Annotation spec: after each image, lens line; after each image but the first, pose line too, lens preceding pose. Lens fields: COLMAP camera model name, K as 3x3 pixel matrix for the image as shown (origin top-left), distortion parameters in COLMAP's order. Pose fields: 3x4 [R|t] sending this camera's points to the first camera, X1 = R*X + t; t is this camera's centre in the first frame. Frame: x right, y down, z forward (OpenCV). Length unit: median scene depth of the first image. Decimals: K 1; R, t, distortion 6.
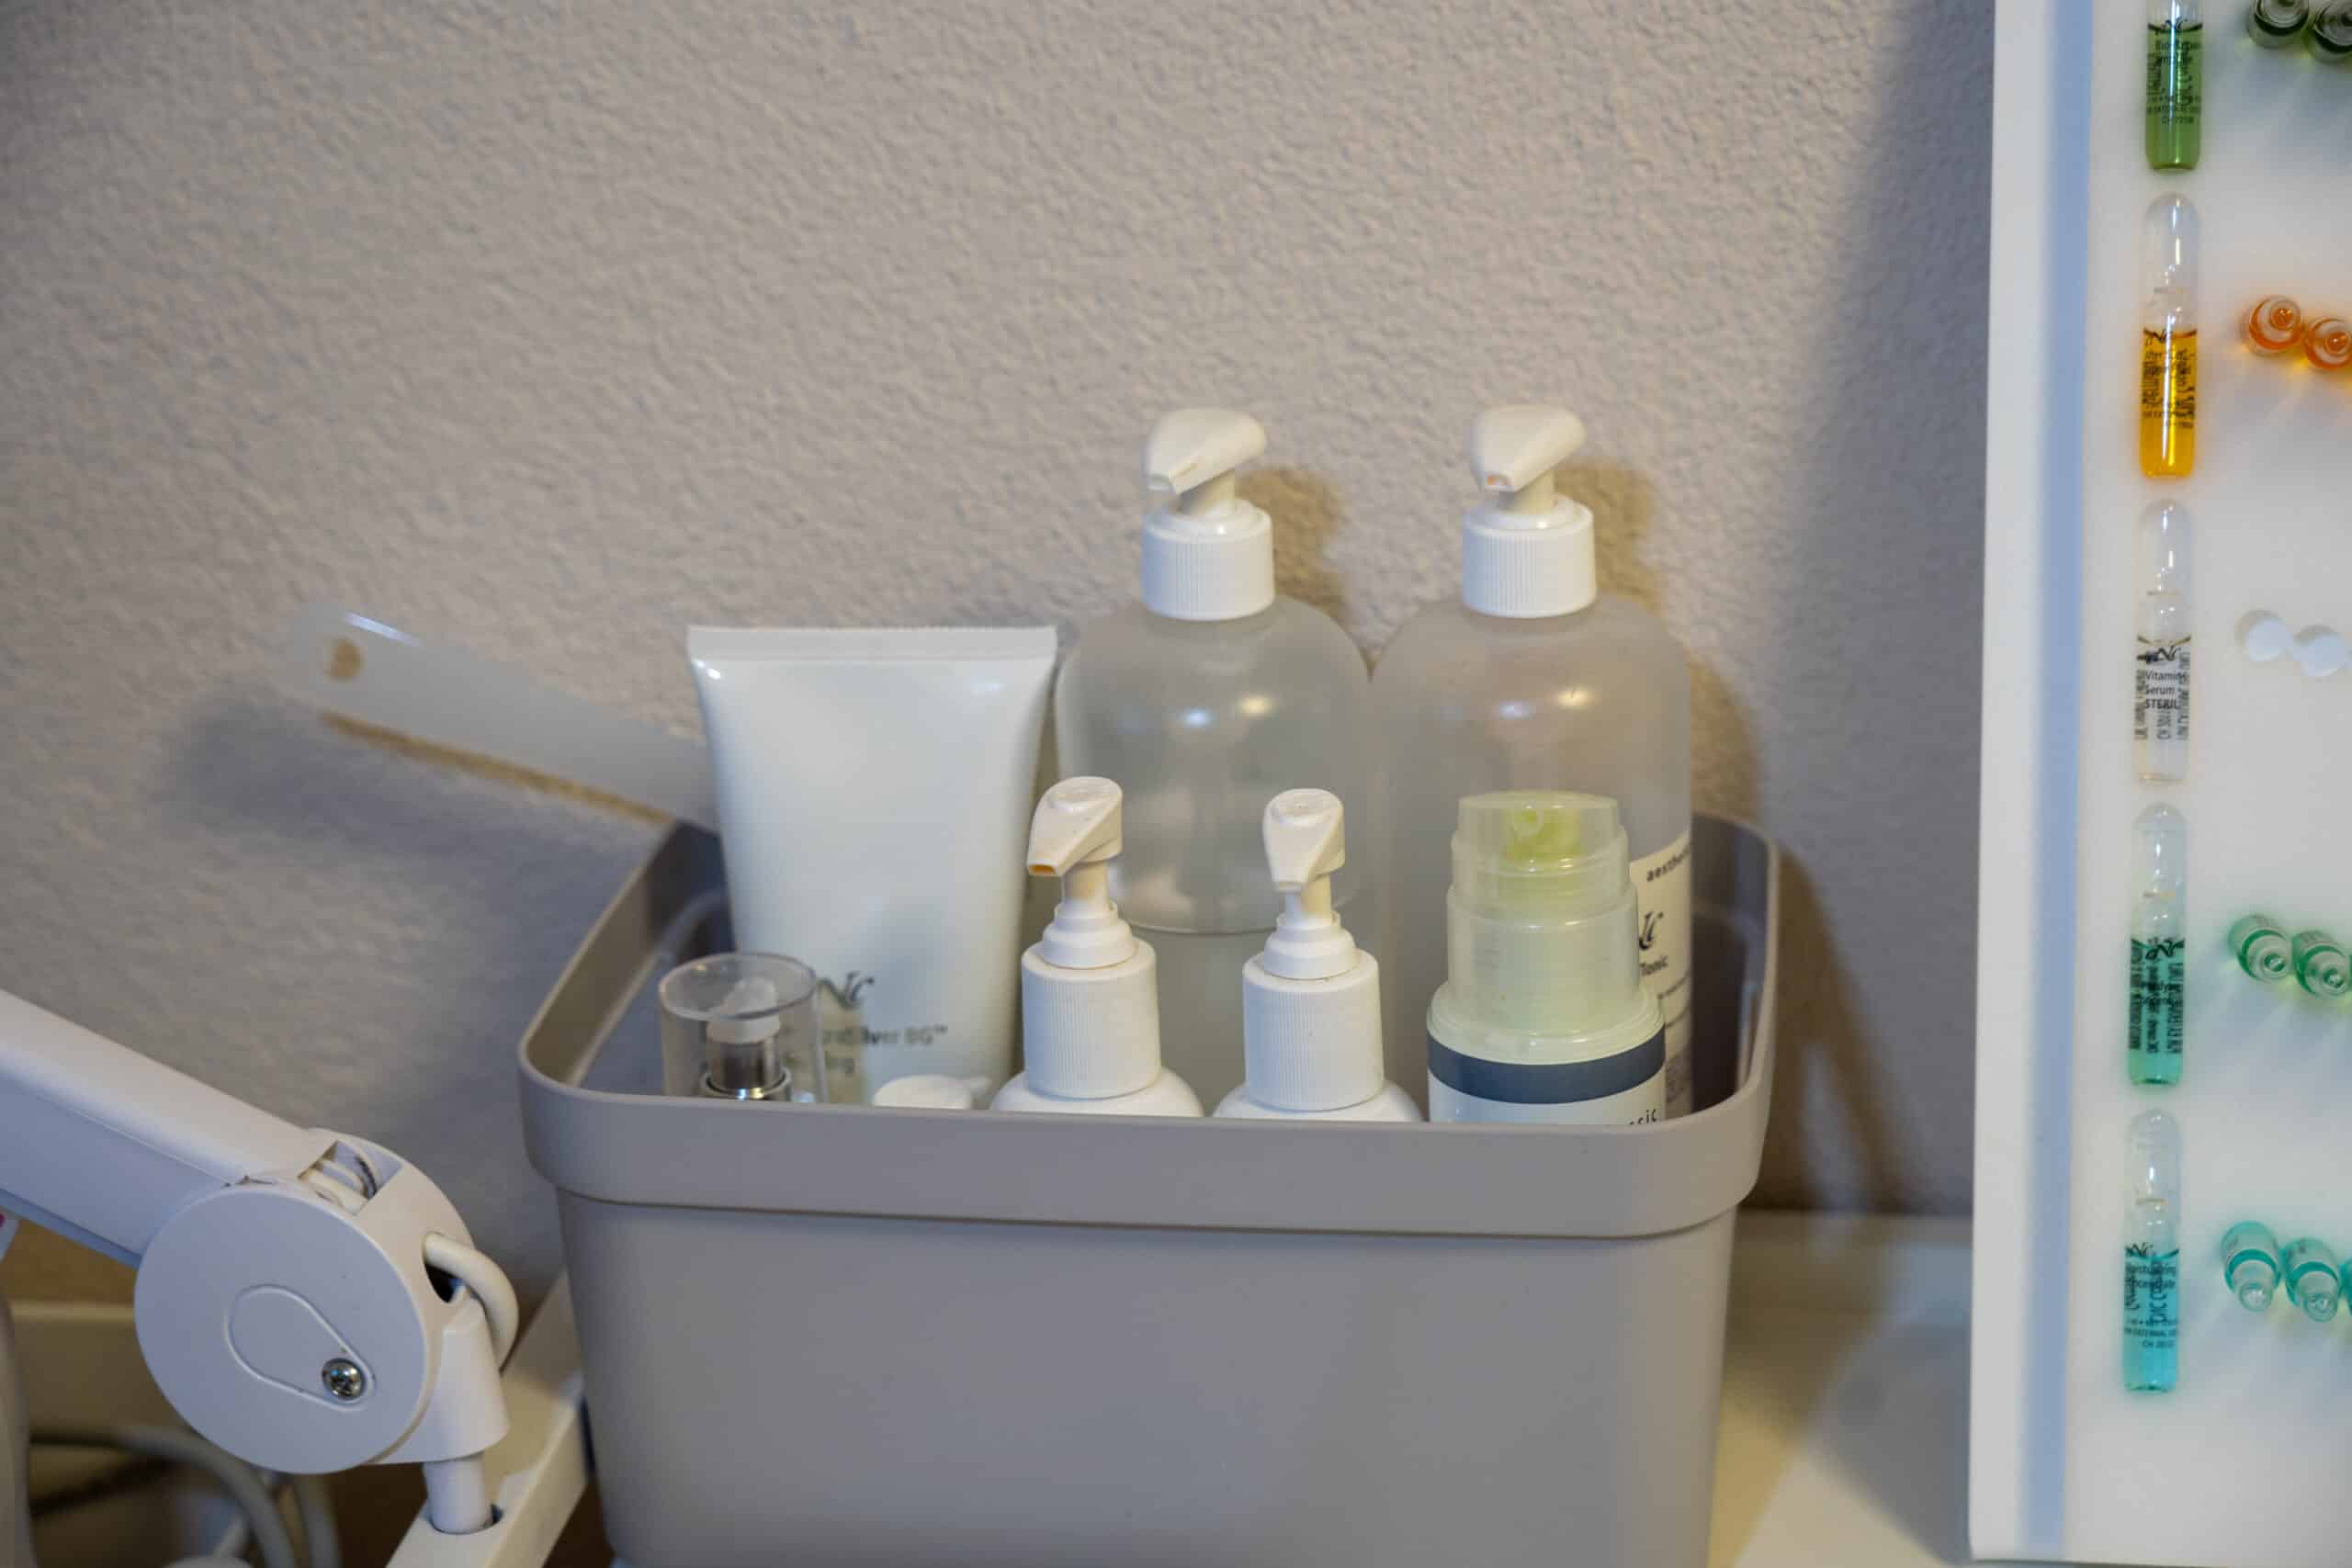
lens RADIAL K [[4992.4, 0, 1176.0], [0, 4992.4, 784.0], [0, 0, 1]] dist [0.109399, 0.370798]
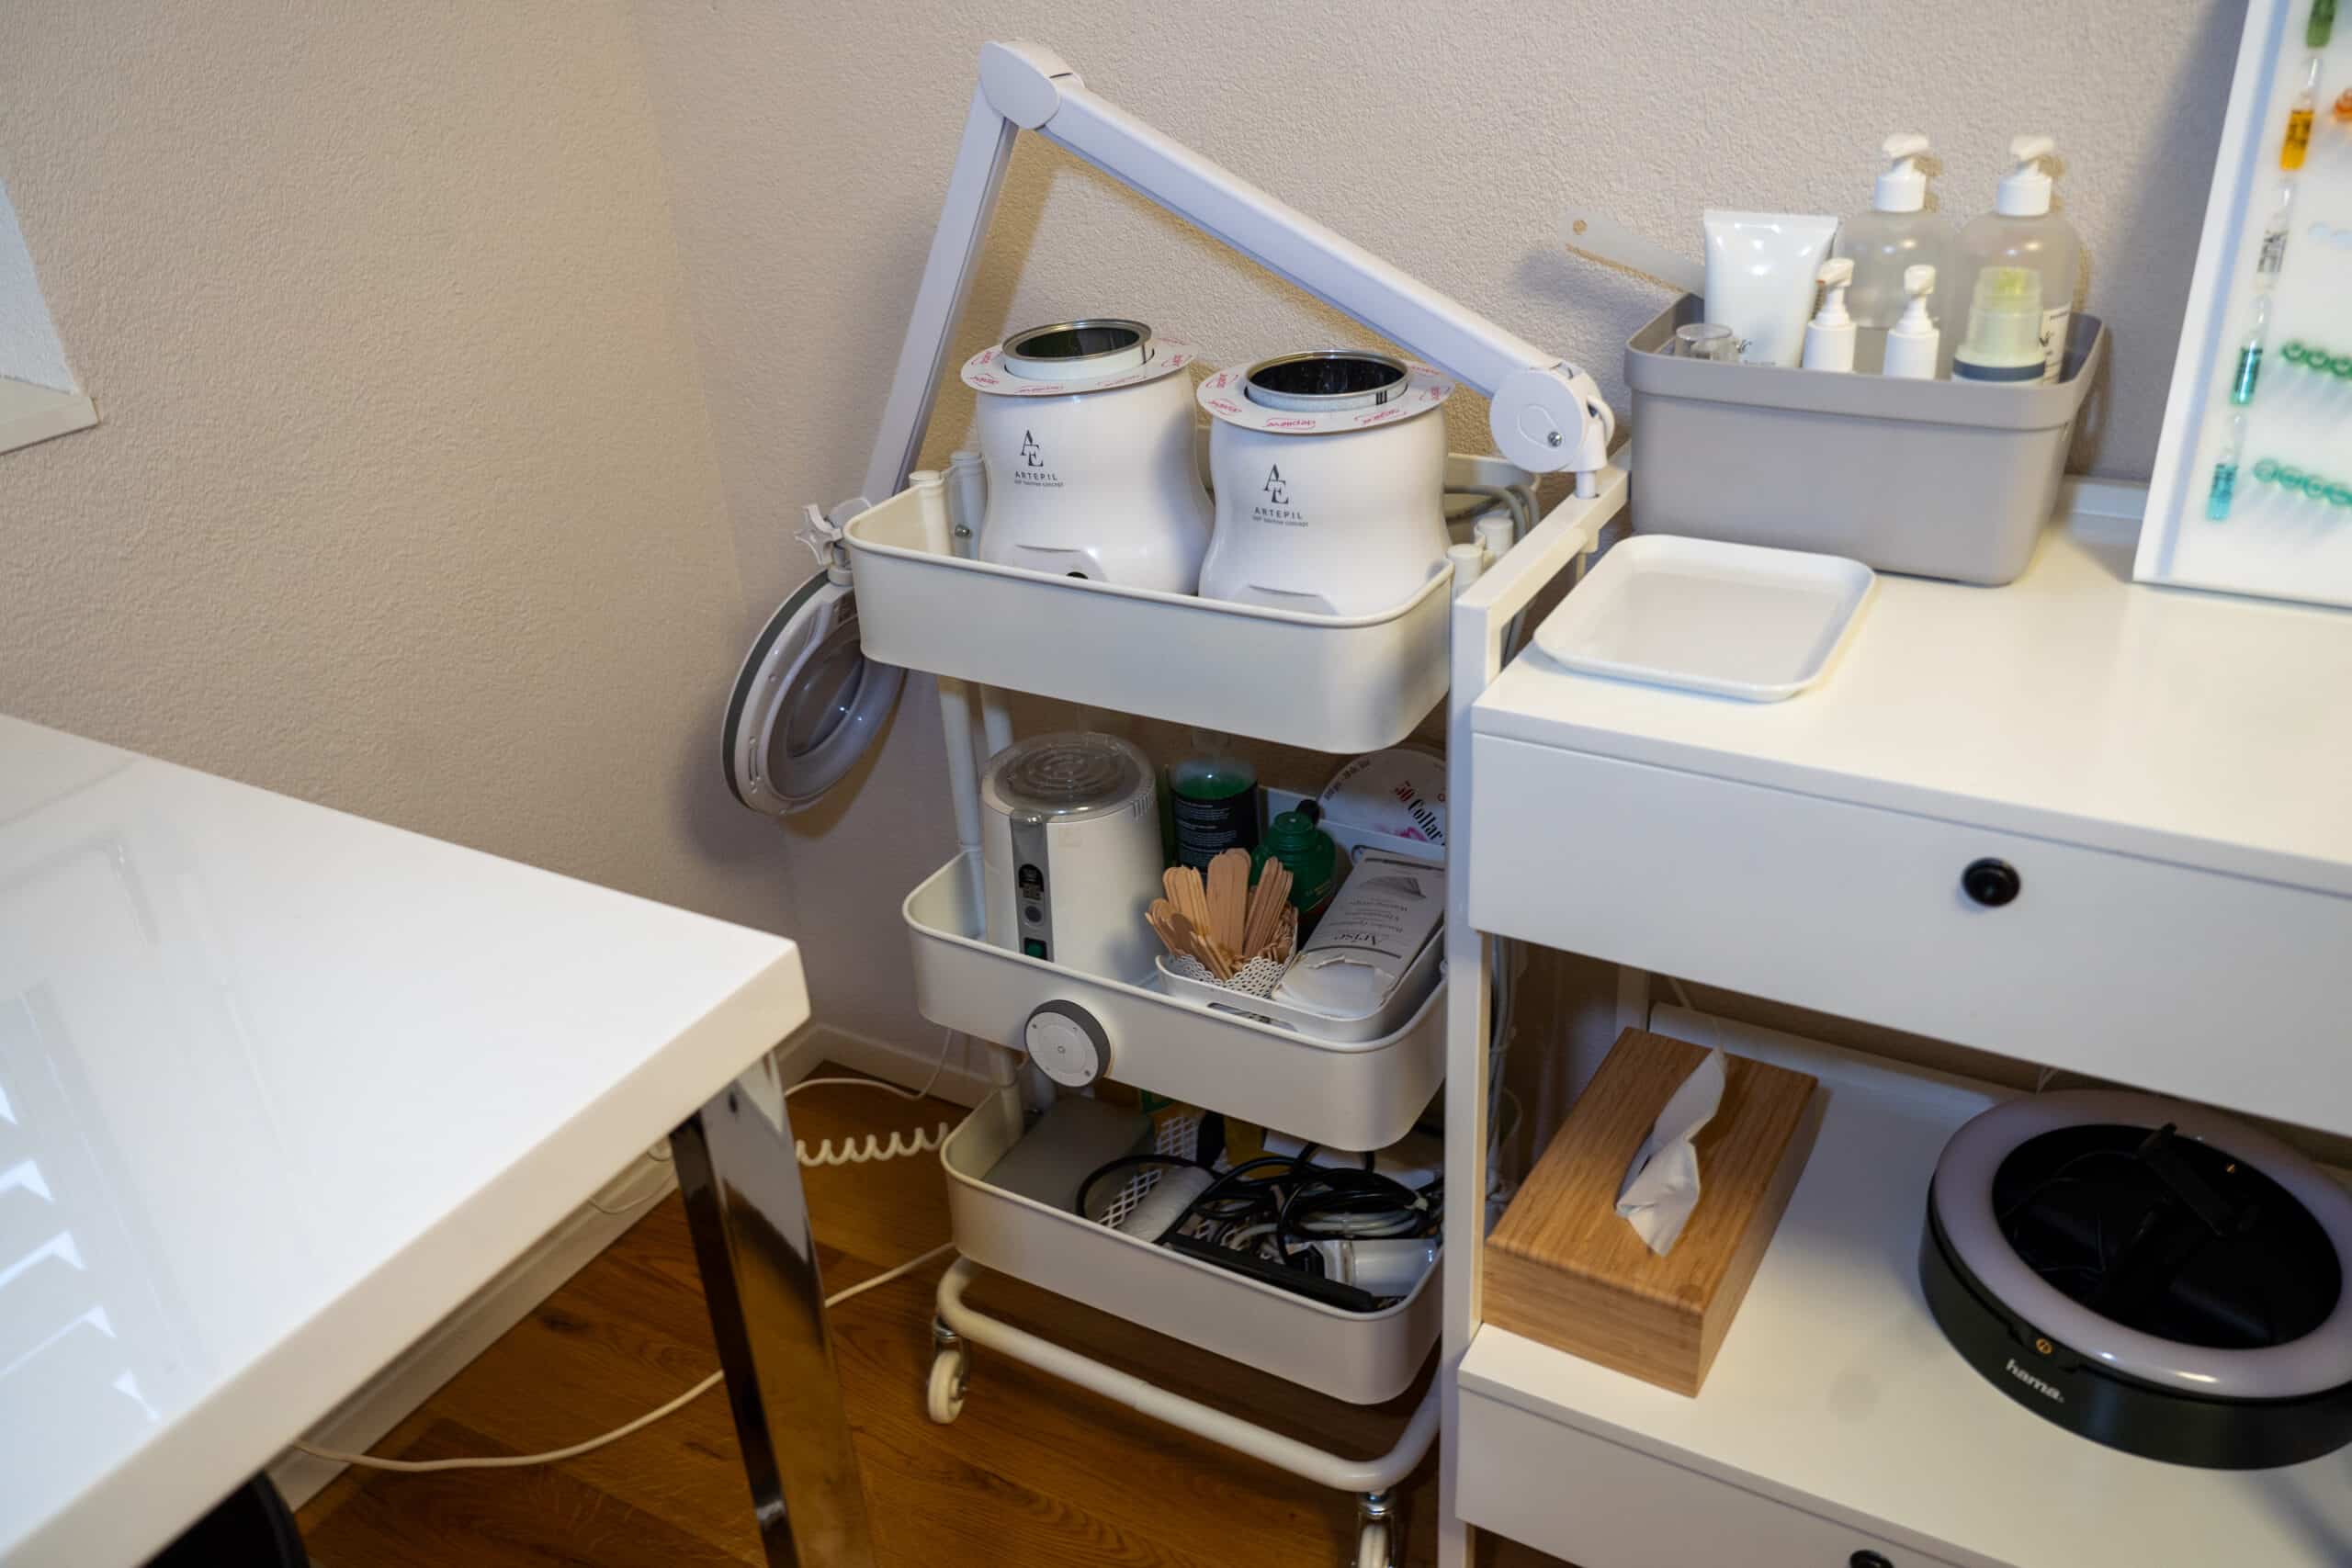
lens RADIAL K [[1900.6, 0, 1176.0], [0, 1900.6, 784.0], [0, 0, 1]] dist [0.003517, 0.008092]
pose [[0.934880, 0.151401, -0.321057, 0.019941], [-0.104433, 0.981760, 0.158872, 0.153729], [0.339255, -0.114997, 0.933639, -0.165485]]
